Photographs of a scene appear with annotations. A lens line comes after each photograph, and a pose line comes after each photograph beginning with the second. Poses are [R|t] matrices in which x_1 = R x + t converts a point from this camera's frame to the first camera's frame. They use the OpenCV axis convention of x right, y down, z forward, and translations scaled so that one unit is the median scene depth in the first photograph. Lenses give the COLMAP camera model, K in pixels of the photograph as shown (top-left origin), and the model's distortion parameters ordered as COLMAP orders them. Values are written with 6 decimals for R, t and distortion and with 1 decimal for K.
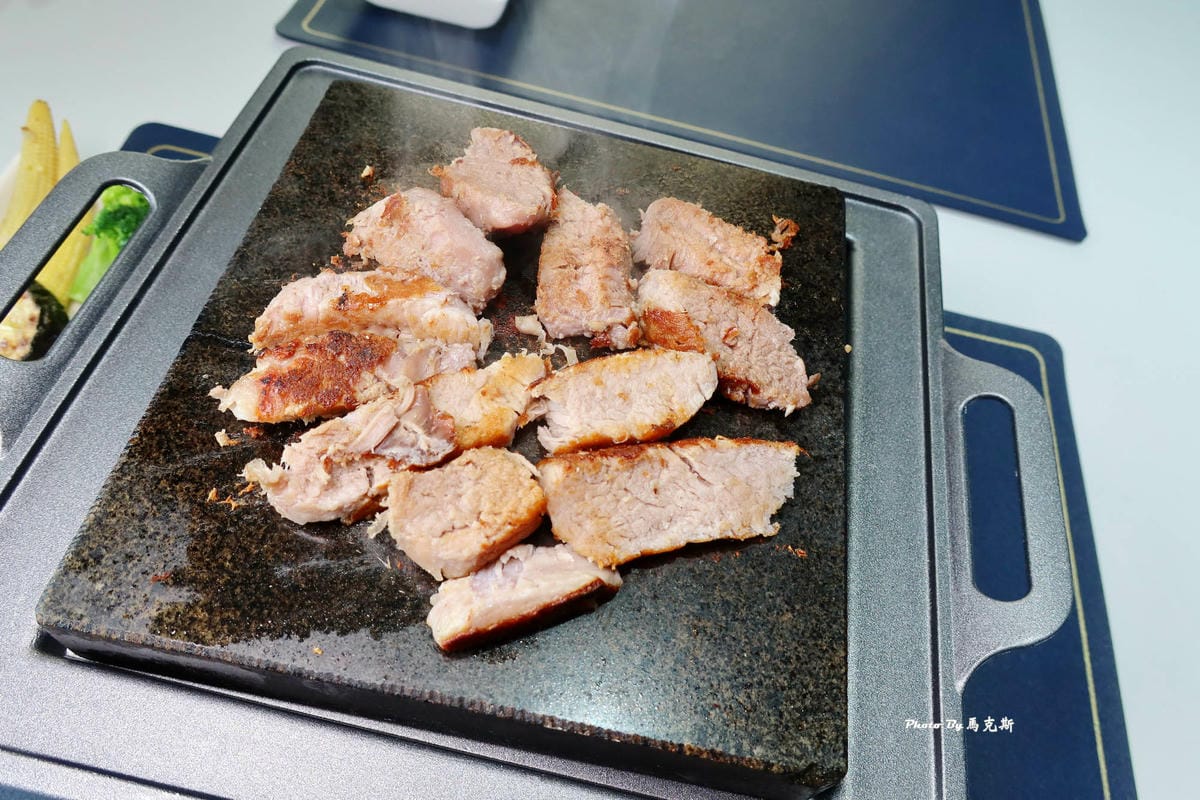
lens RADIAL K [[797.6, 0, 596.8], [0, 797.6, 404.8], [0, 0, 1]] dist [-0.010884, 0.000900]
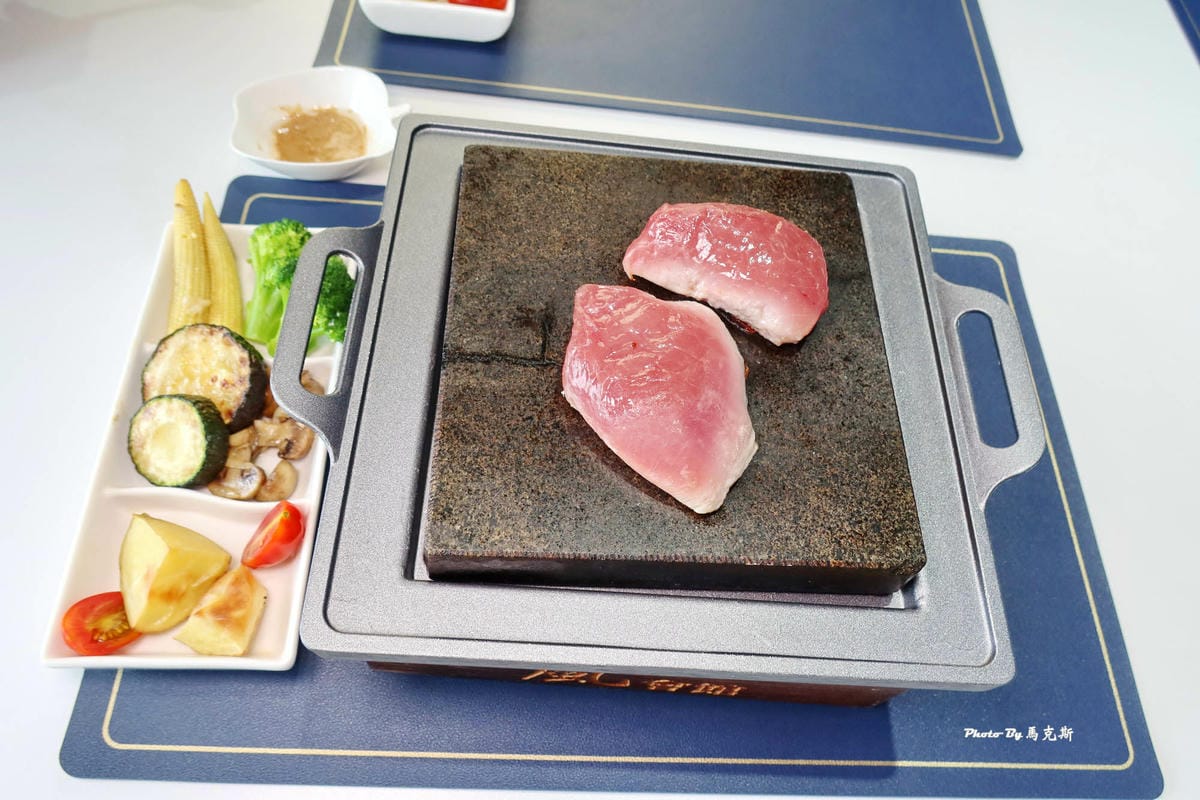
lens RADIAL K [[828.8, 0, 603.8], [0, 828.8, 398.9], [0, 0, 1]] dist [-0.019893, -0.001359]
pose [[0.985832, -0.158496, 0.054896, -0.305776], [0.154110, 0.985081, 0.076586, -0.082279], [-0.066216, -0.067041, 0.995551, -0.504491]]
